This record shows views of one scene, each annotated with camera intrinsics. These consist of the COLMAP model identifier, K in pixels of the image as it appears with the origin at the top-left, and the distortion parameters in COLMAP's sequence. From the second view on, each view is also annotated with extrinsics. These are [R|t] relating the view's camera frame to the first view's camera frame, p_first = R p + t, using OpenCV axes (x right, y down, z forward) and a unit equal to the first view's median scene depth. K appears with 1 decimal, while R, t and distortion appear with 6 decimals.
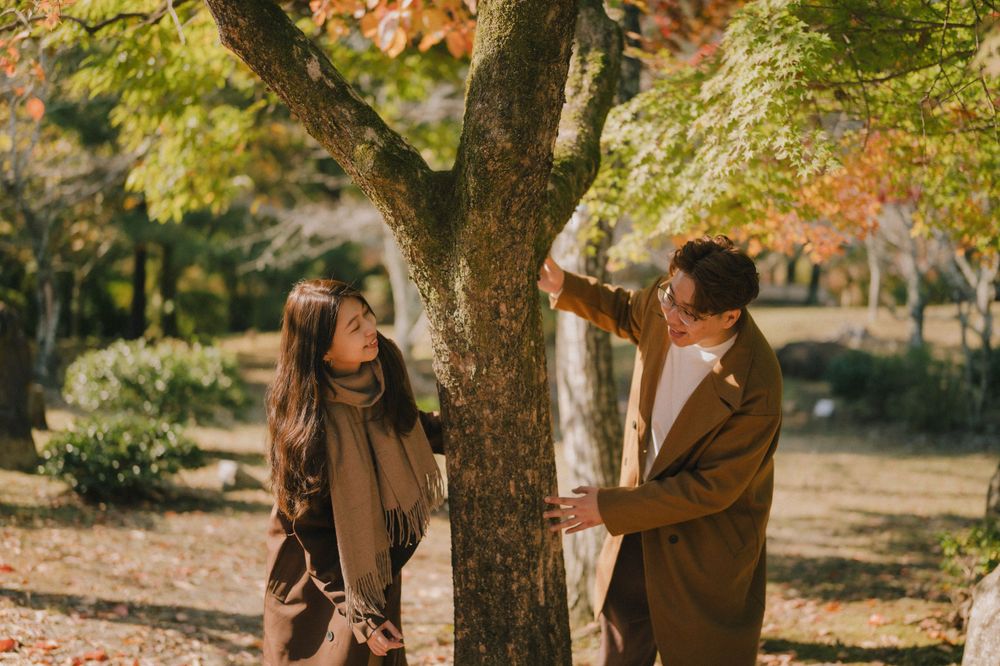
lens RADIAL K [[1318.0, 0, 487.1], [0, 1318.0, 353.1], [0, 0, 1]] dist [-0.030330, 0.000000]
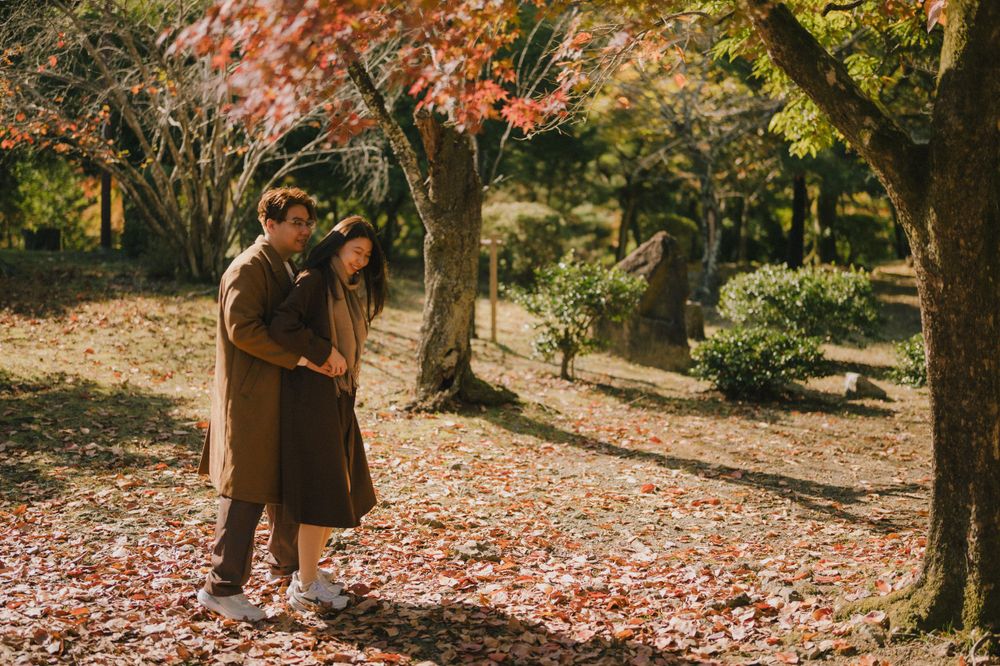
lens RADIAL K [[1318.0, 0, 573.7], [0, 1318.0, 342.9], [0, 0, 1]] dist [-0.030330, 0.000000]
pose [[0.906074, 0.032829, -0.421844, 0.112369], [-0.011275, 0.998505, 0.053487, 0.001375], [0.422970, -0.043707, 0.905089, -0.217279]]
